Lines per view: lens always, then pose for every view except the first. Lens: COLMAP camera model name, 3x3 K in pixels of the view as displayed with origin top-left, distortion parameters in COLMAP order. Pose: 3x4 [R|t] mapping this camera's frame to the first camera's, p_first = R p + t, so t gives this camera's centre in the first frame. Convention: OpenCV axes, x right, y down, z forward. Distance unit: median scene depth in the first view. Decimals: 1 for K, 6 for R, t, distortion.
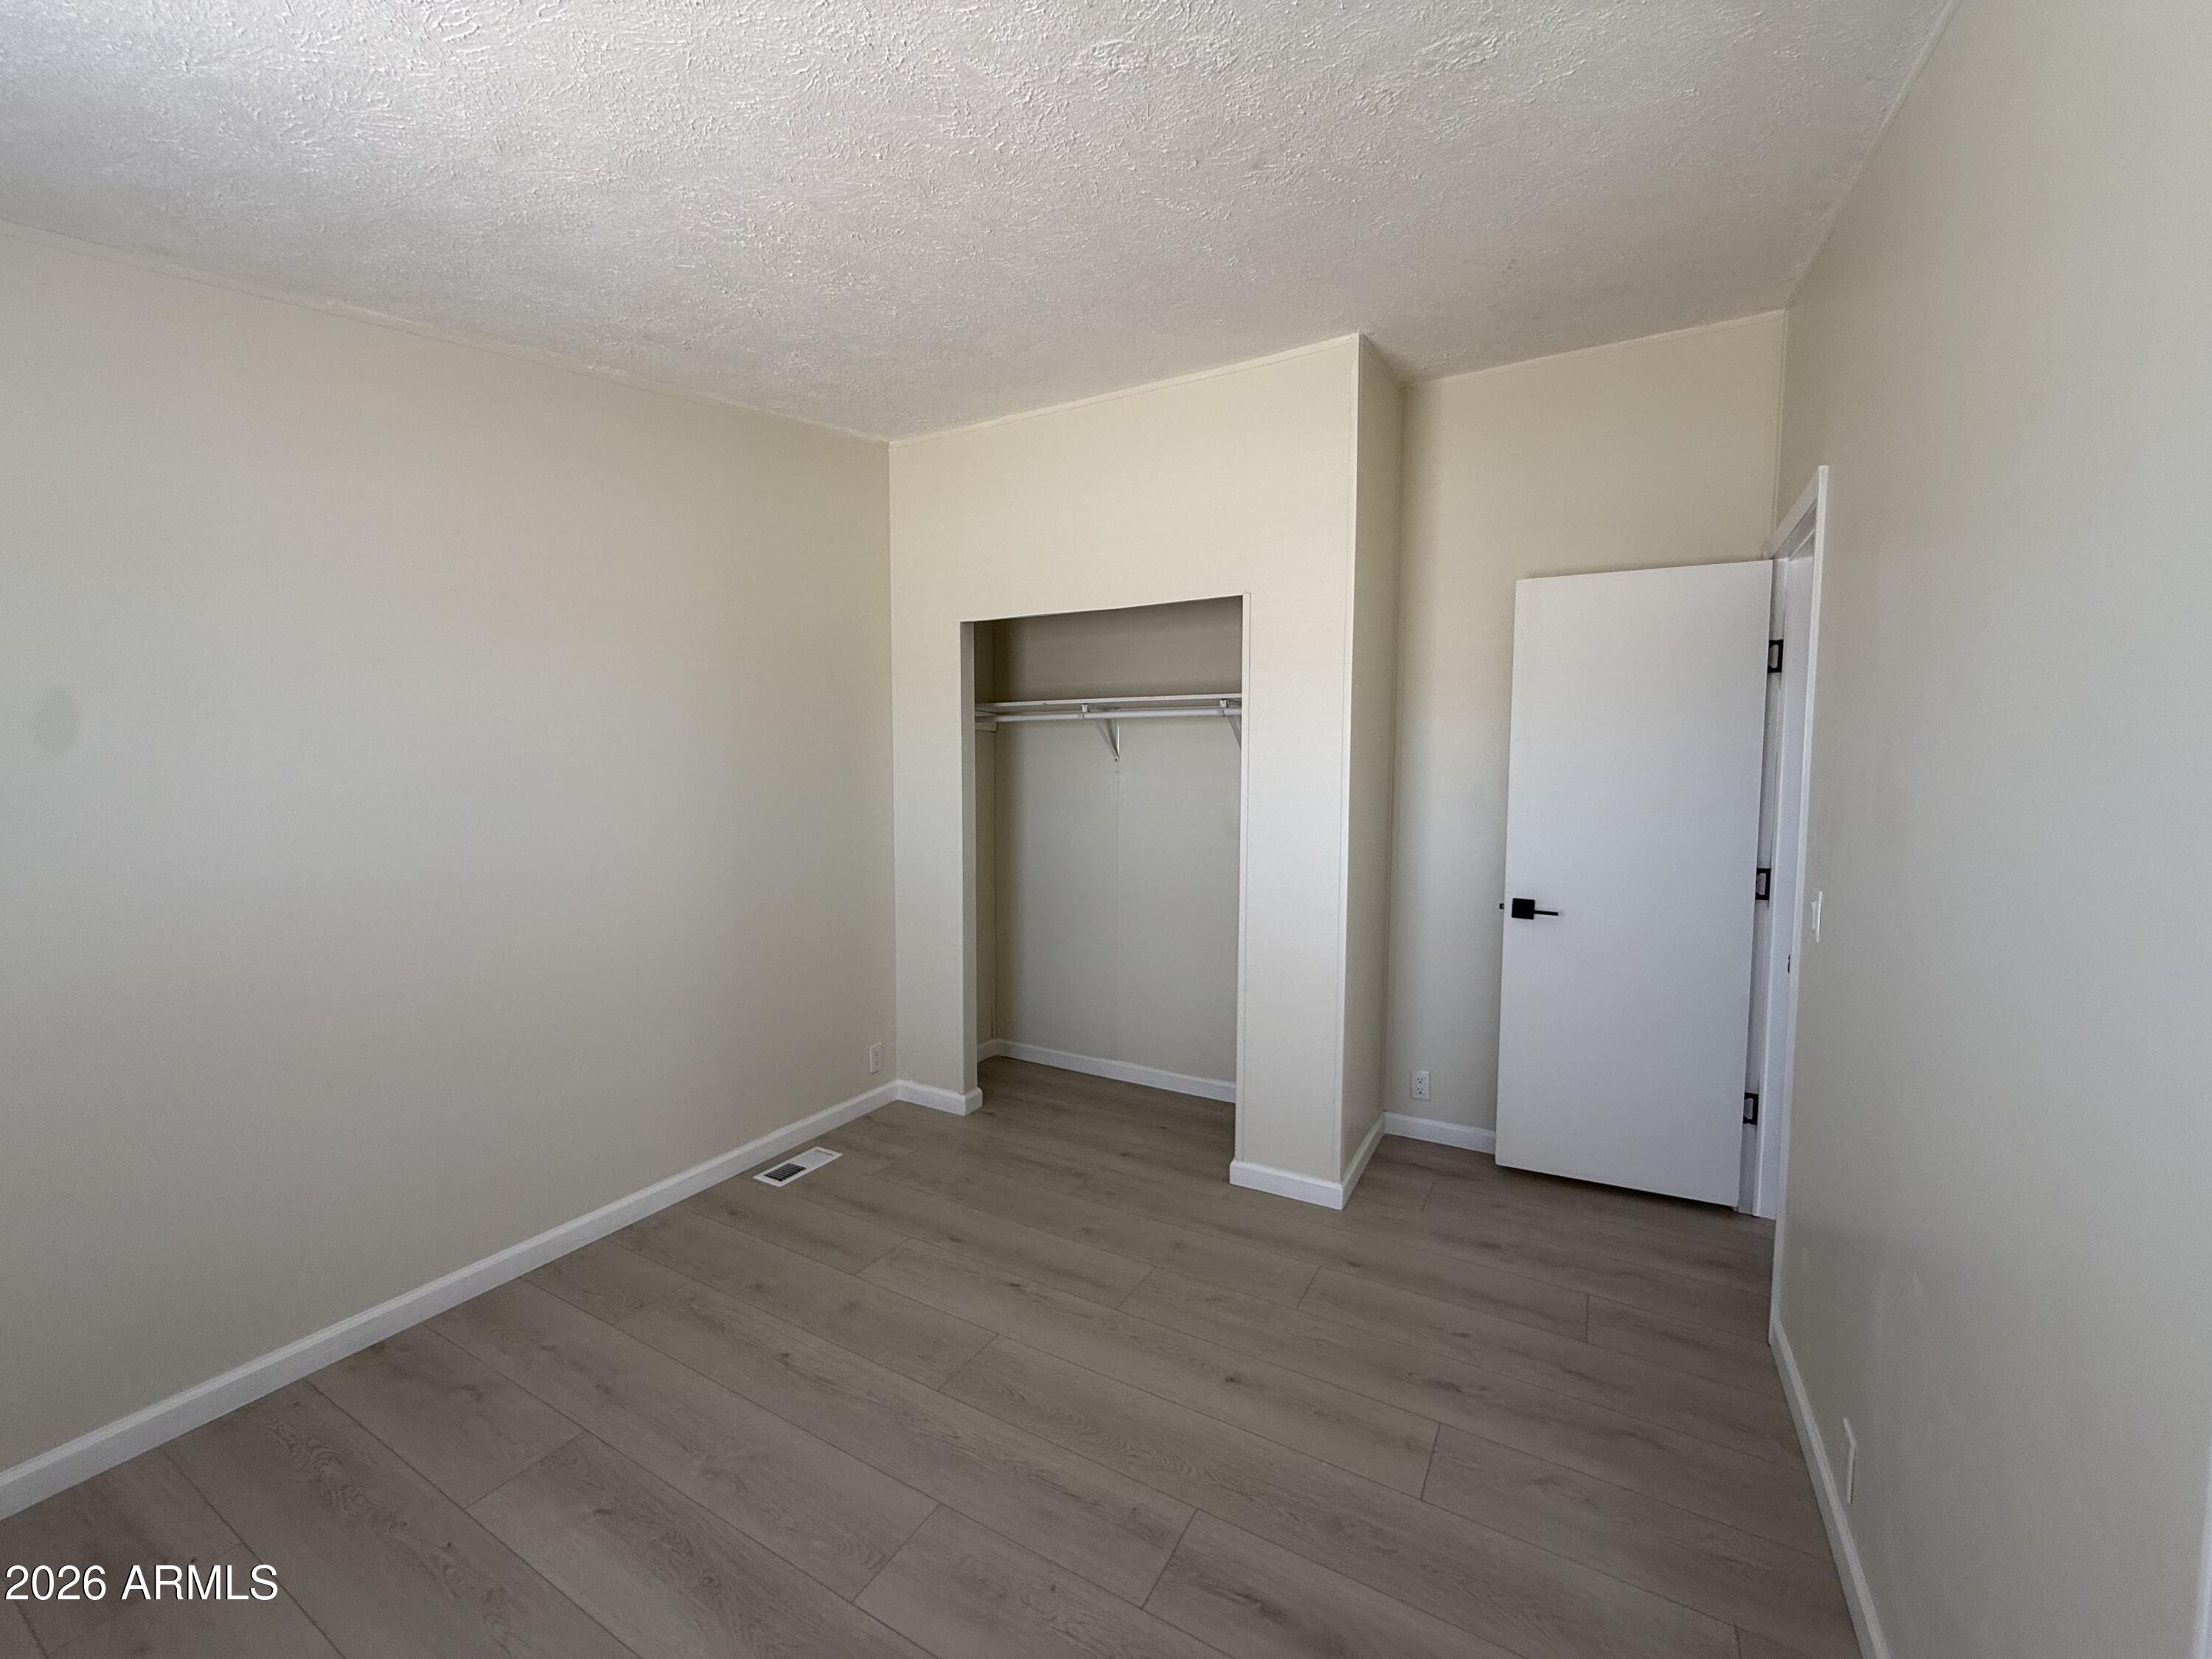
lens RADIAL K [[882.7, 0, 1106.9], [0, 882.7, 828.7], [0, 0, 1]] dist [0.000637, 0.000209]
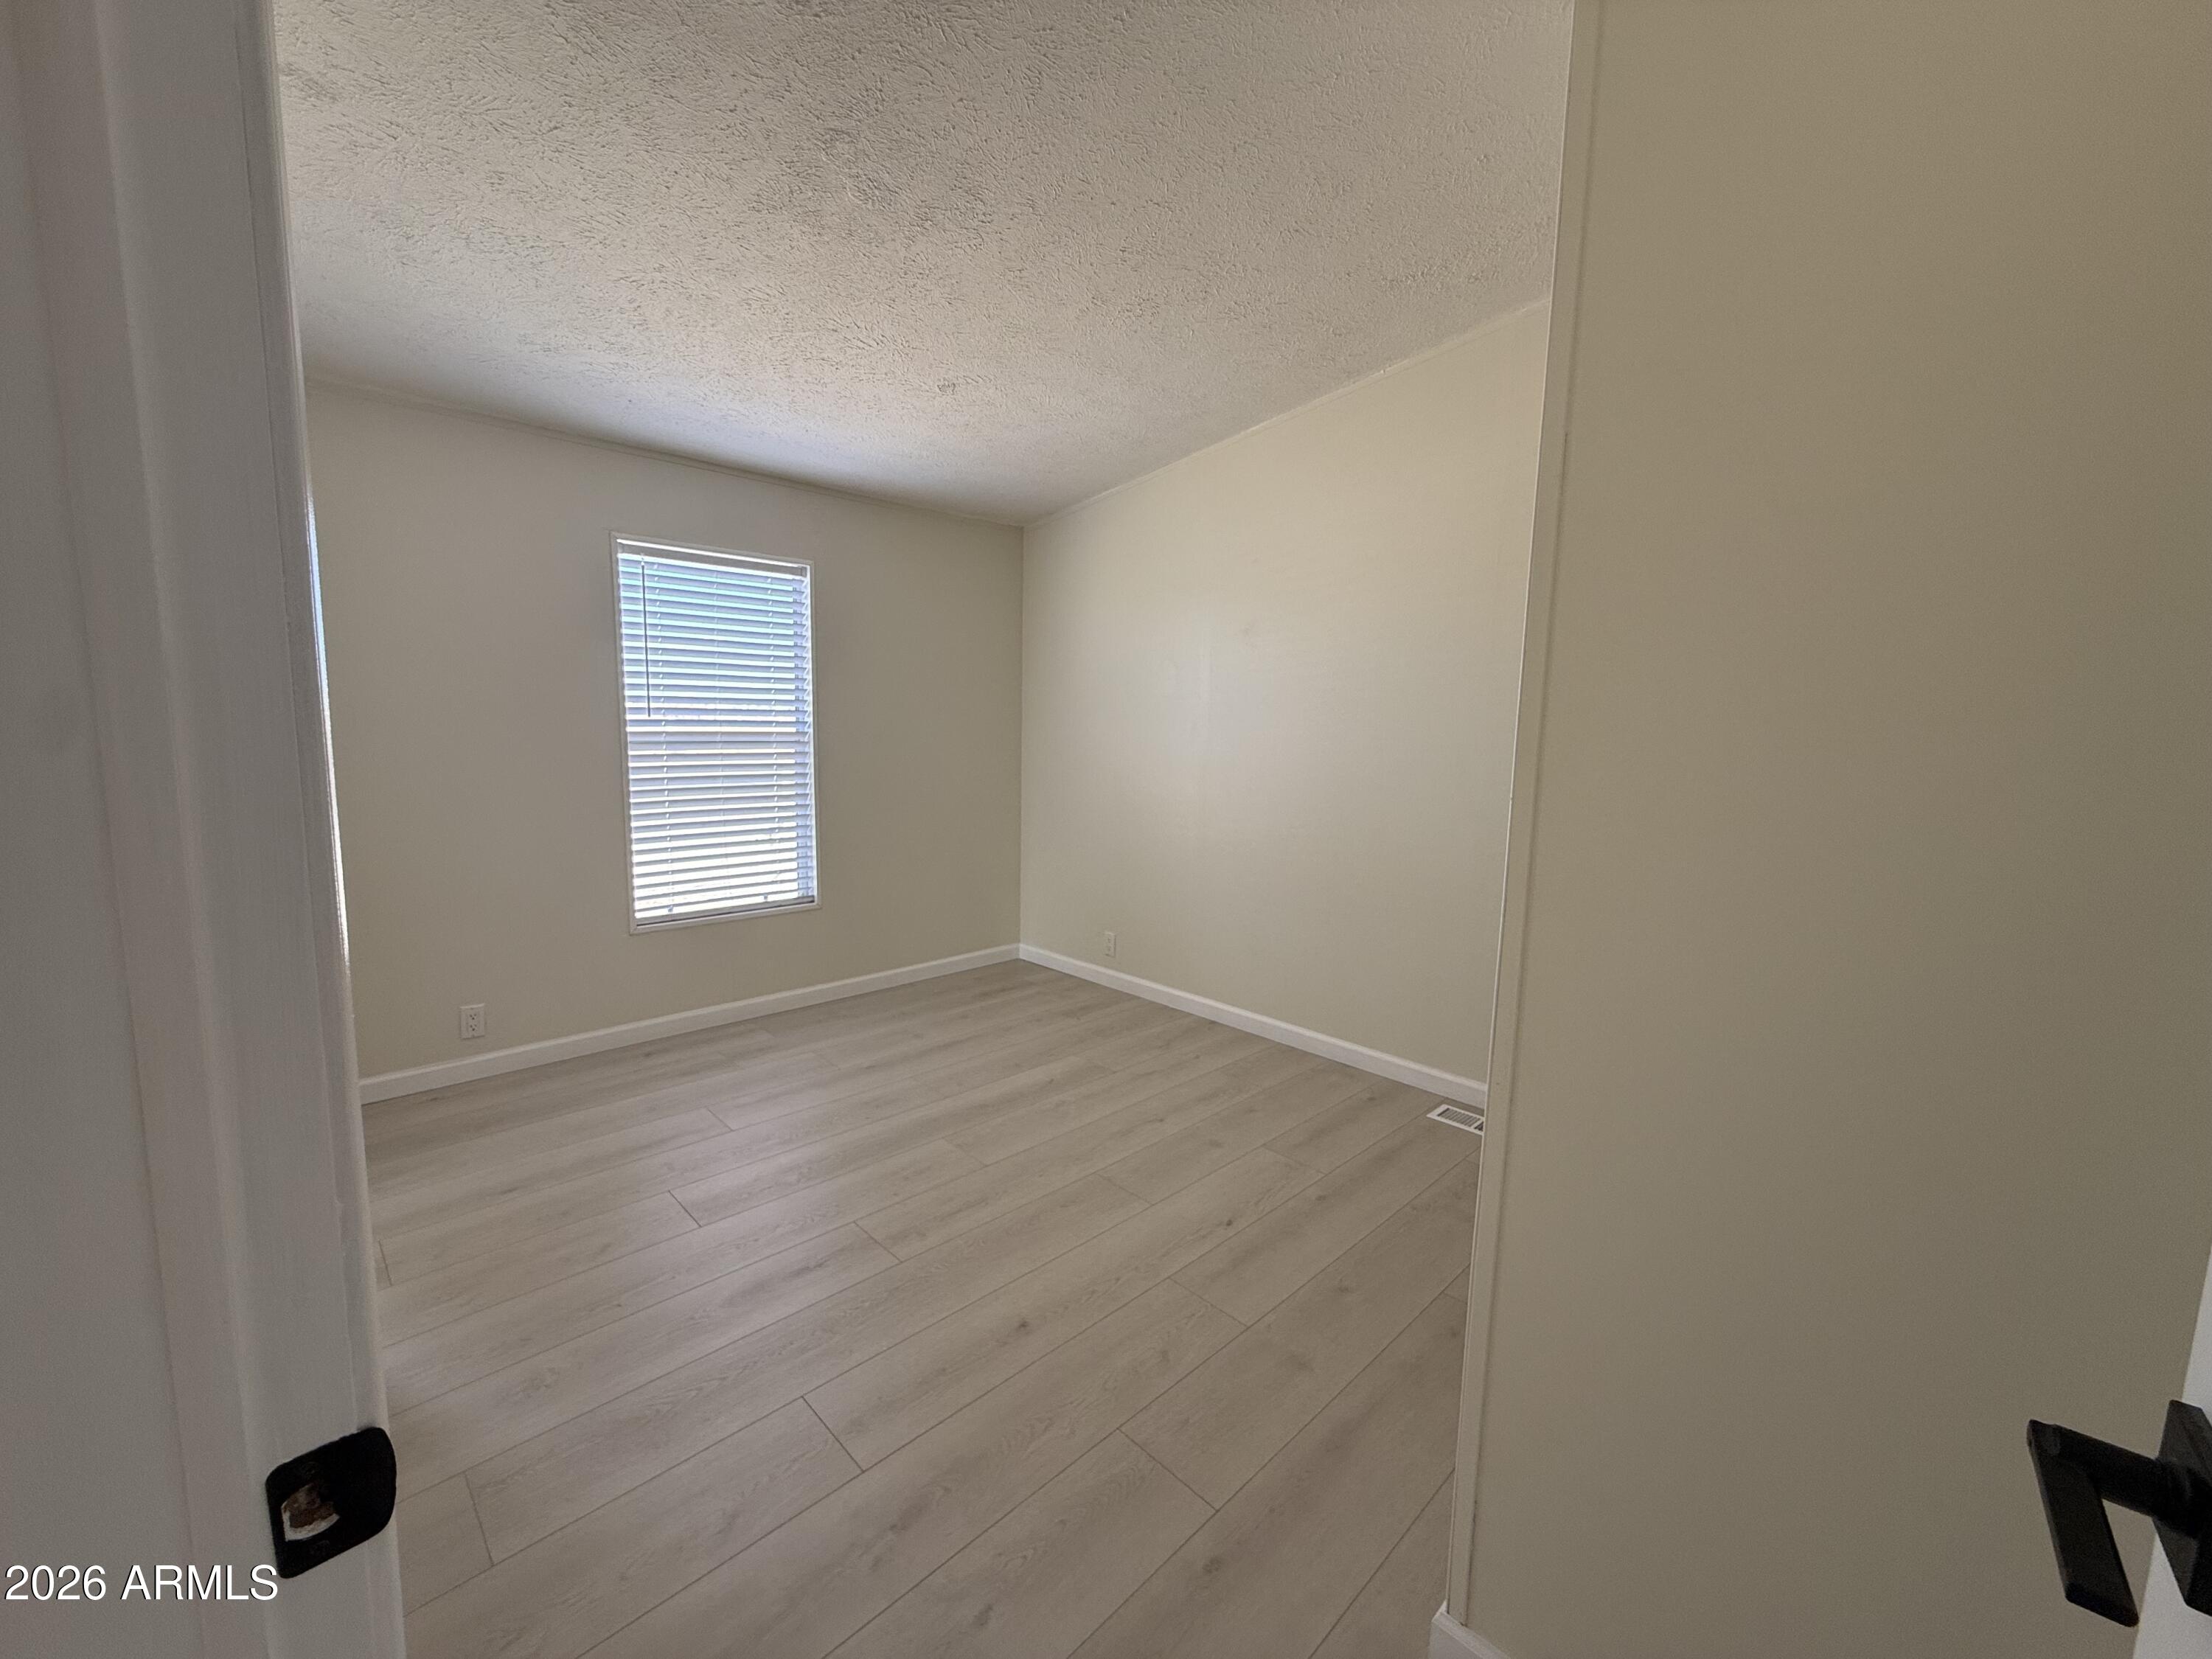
lens RADIAL K [[882.7, 0, 1107.3], [0, 882.7, 826.9], [0, 0, 1]] dist [0.000637, 0.000209]
pose [[-0.274593, 0.106400, -0.955656, 0.910854], [-0.091513, 0.986456, 0.136124, -0.036073], [0.957196, 0.124833, -0.261137, 1.198750]]
